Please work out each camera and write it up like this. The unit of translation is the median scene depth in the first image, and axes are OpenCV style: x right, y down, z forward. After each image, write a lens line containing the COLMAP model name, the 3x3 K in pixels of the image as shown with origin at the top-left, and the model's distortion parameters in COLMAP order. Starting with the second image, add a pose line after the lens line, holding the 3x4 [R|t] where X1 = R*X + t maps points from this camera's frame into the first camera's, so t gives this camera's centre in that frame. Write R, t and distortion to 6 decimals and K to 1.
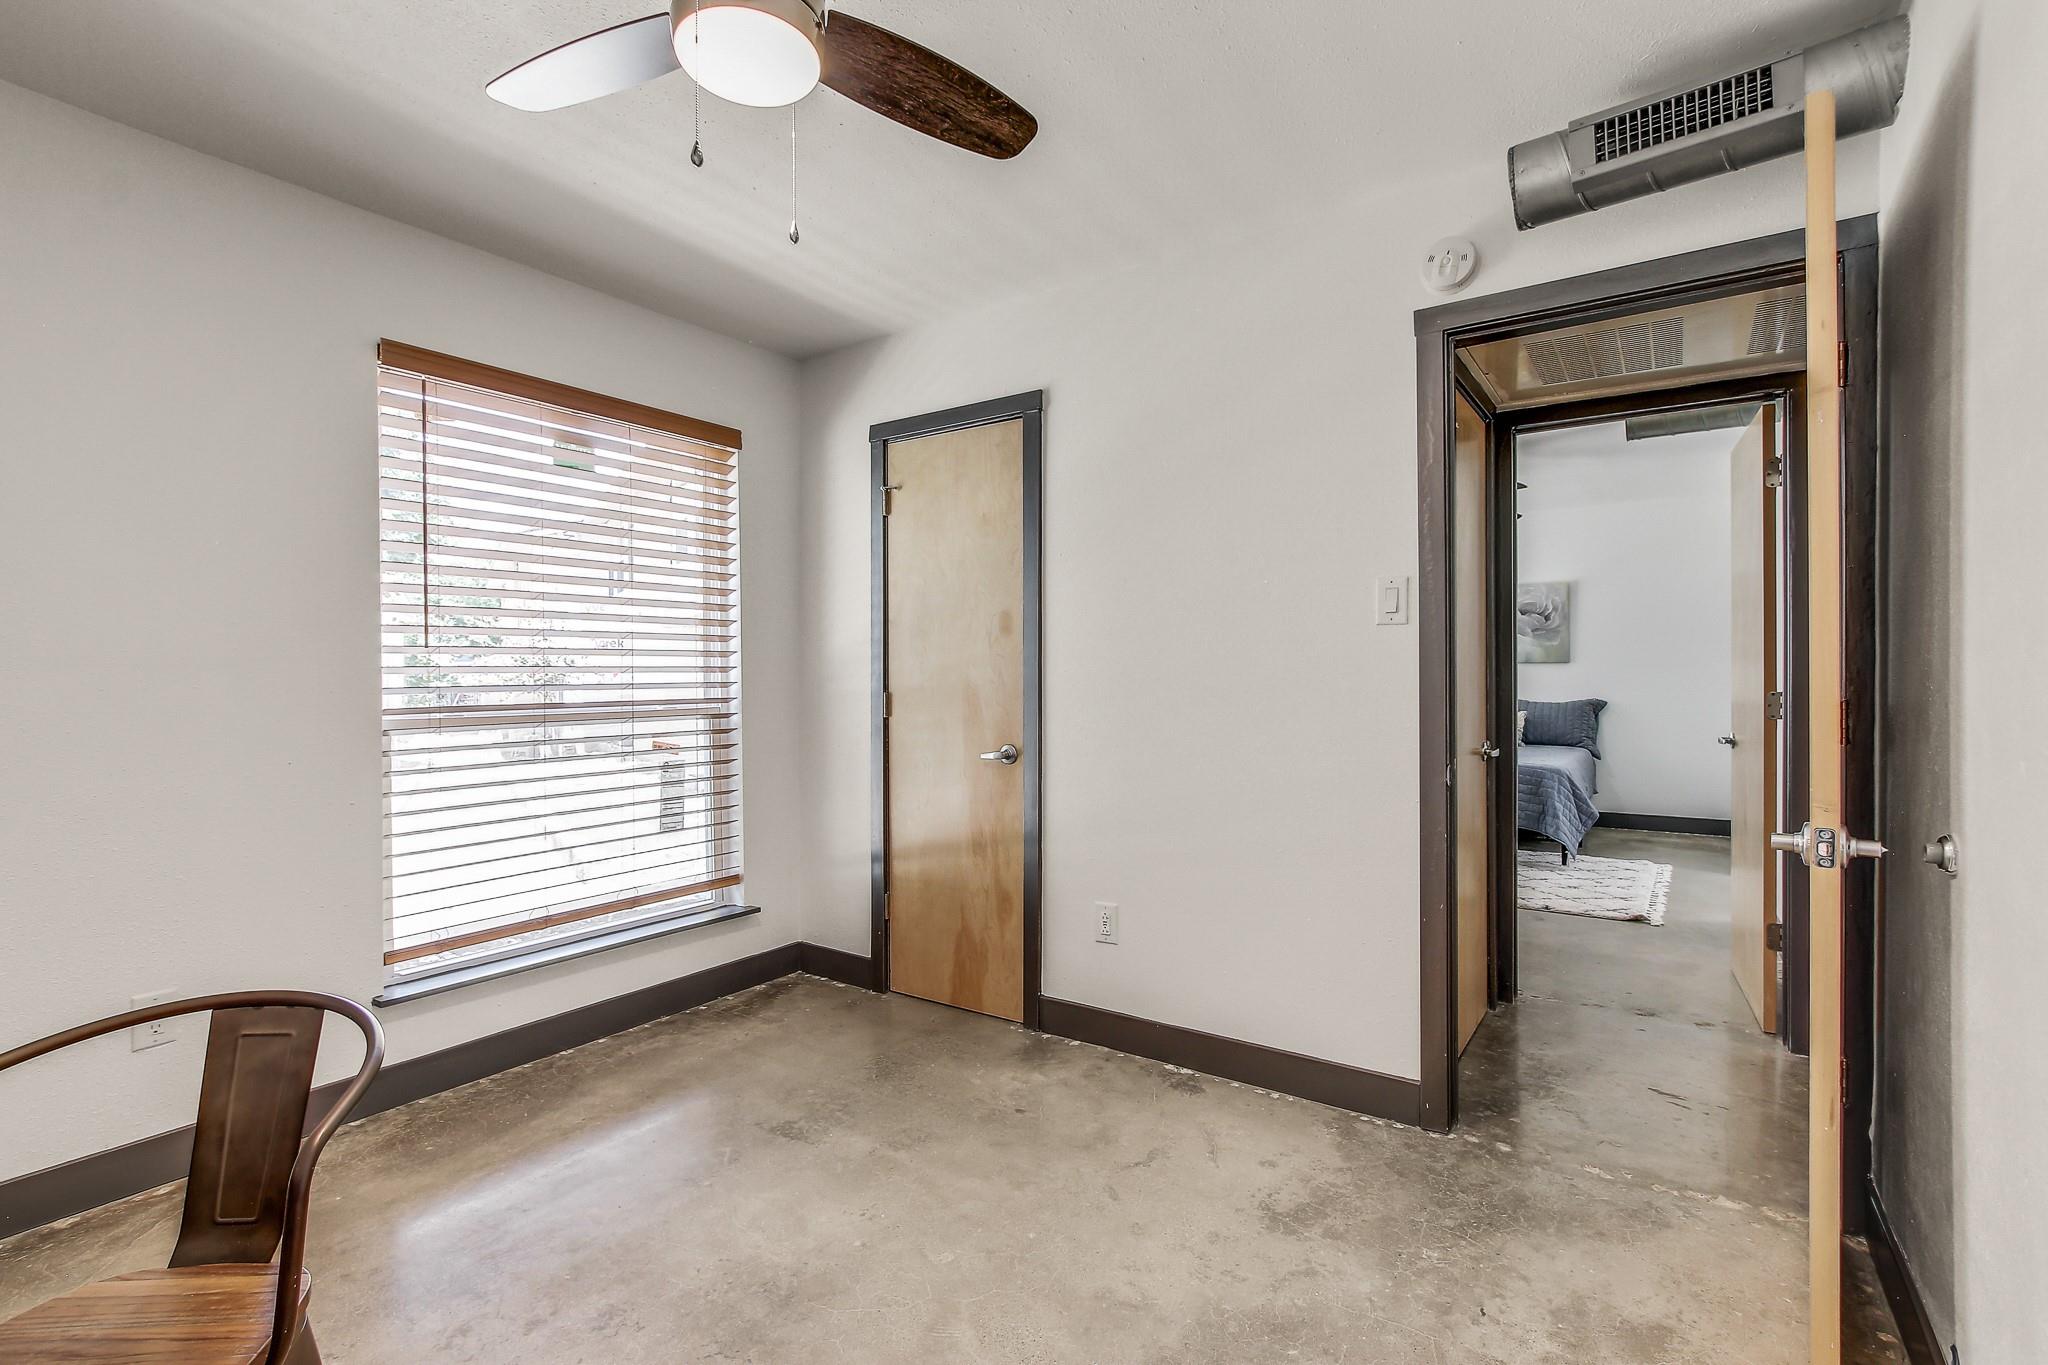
lens RADIAL K [[944.5, 0, 1023.9], [0, 944.5, 682.5], [0, 0, 1]] dist [-0.011880, 0.004343]
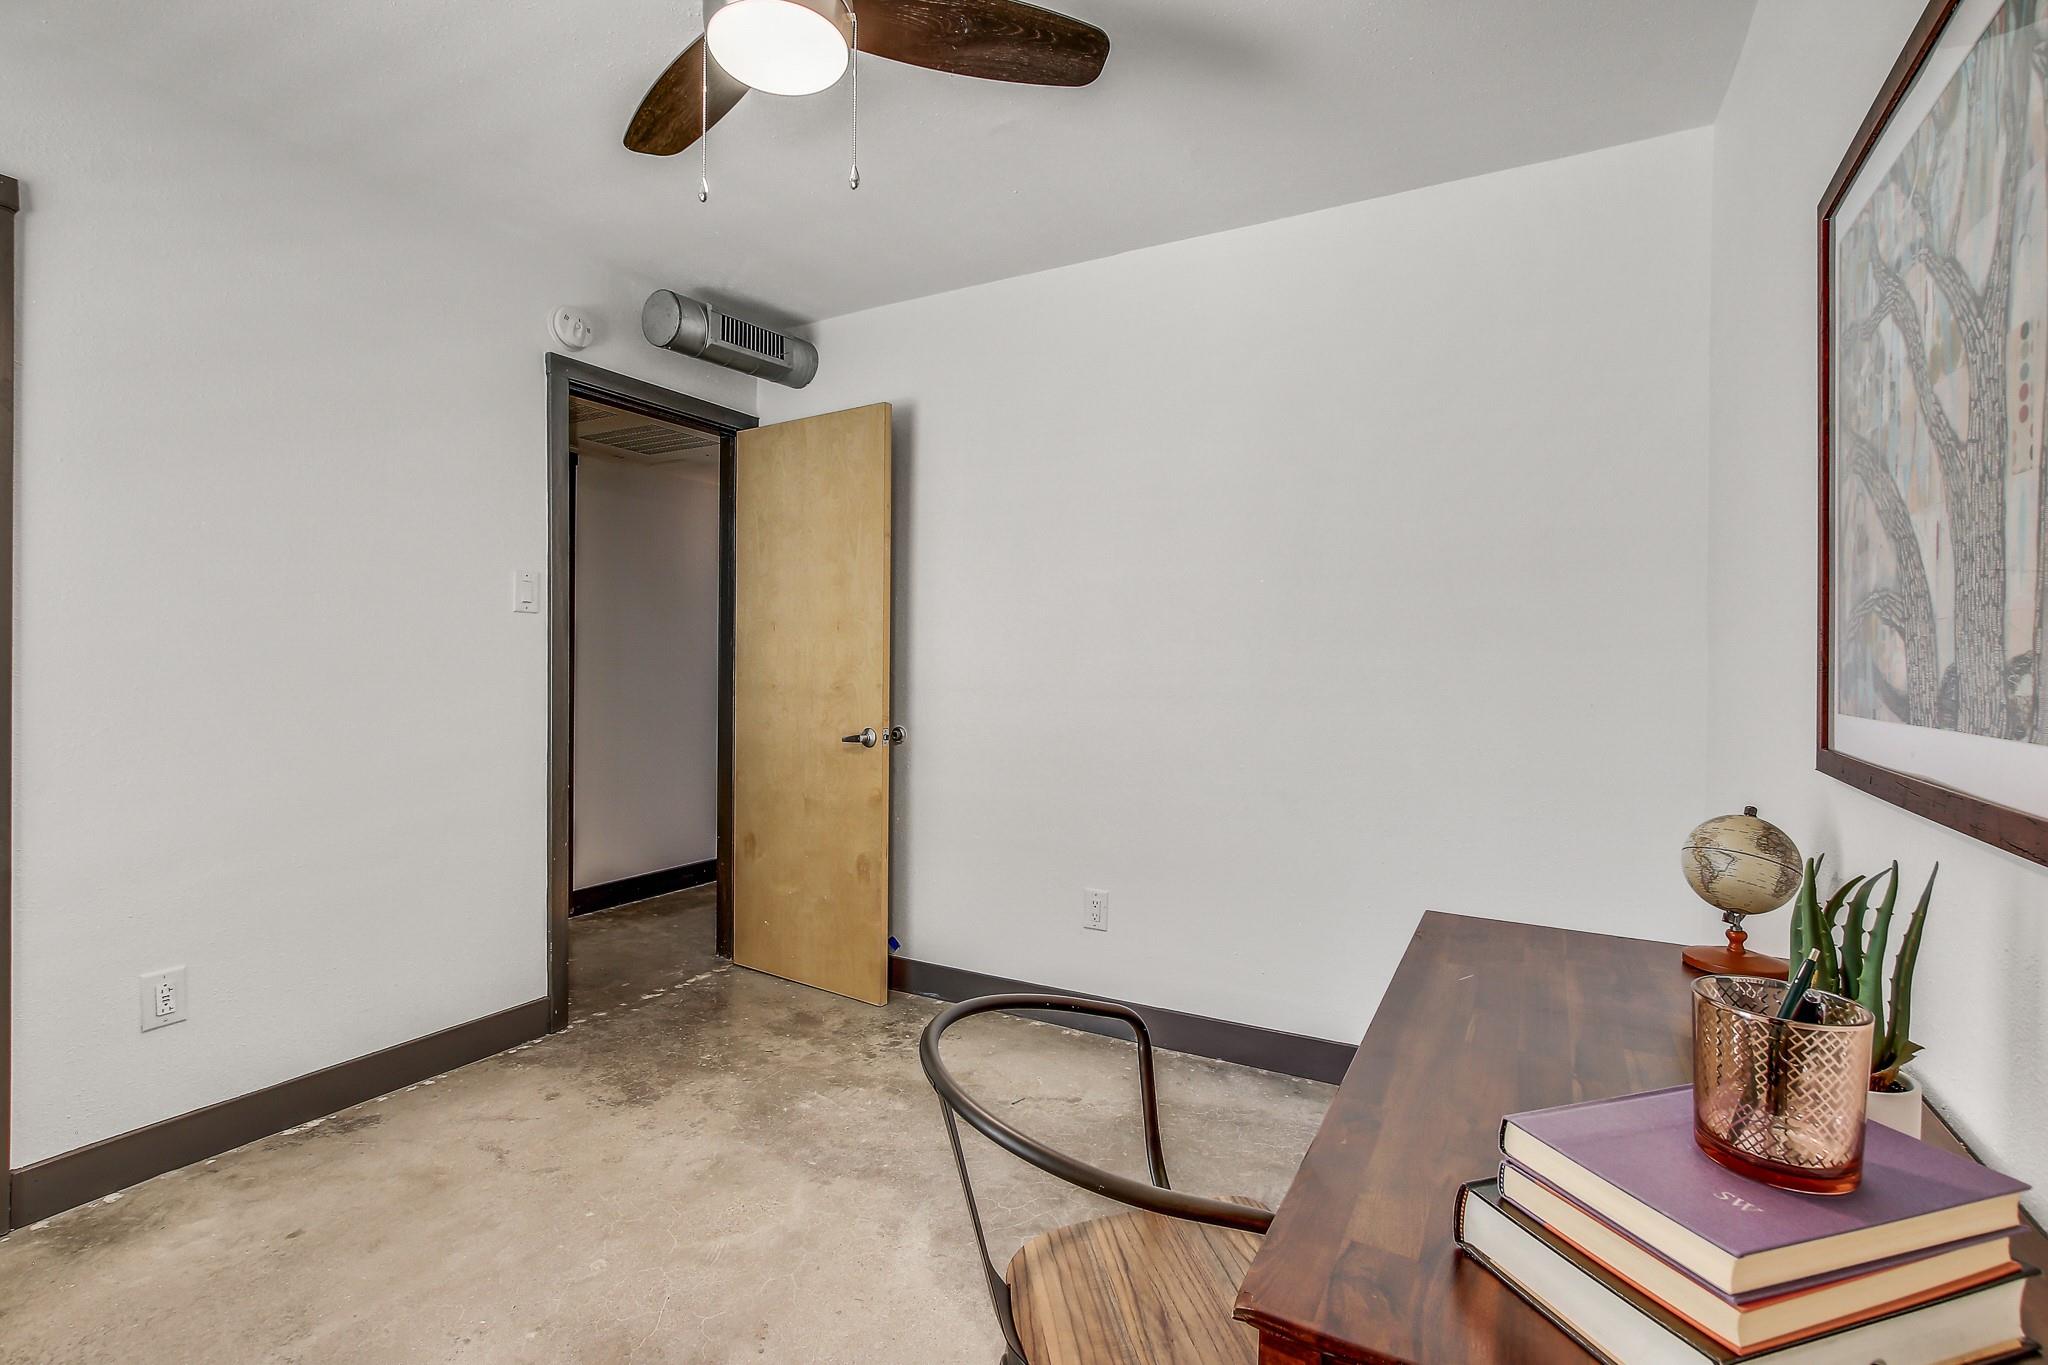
lens RADIAL K [[944.5, 0, 1029.6], [0, 944.5, 675.4], [0, 0, 1]] dist [-0.011880, 0.004343]
pose [[-0.114614, -0.007631, 0.993381, -0.892001], [-0.001699, 0.999971, 0.007486, 0.005732], [-0.993409, -0.000830, -0.114624, 0.561474]]
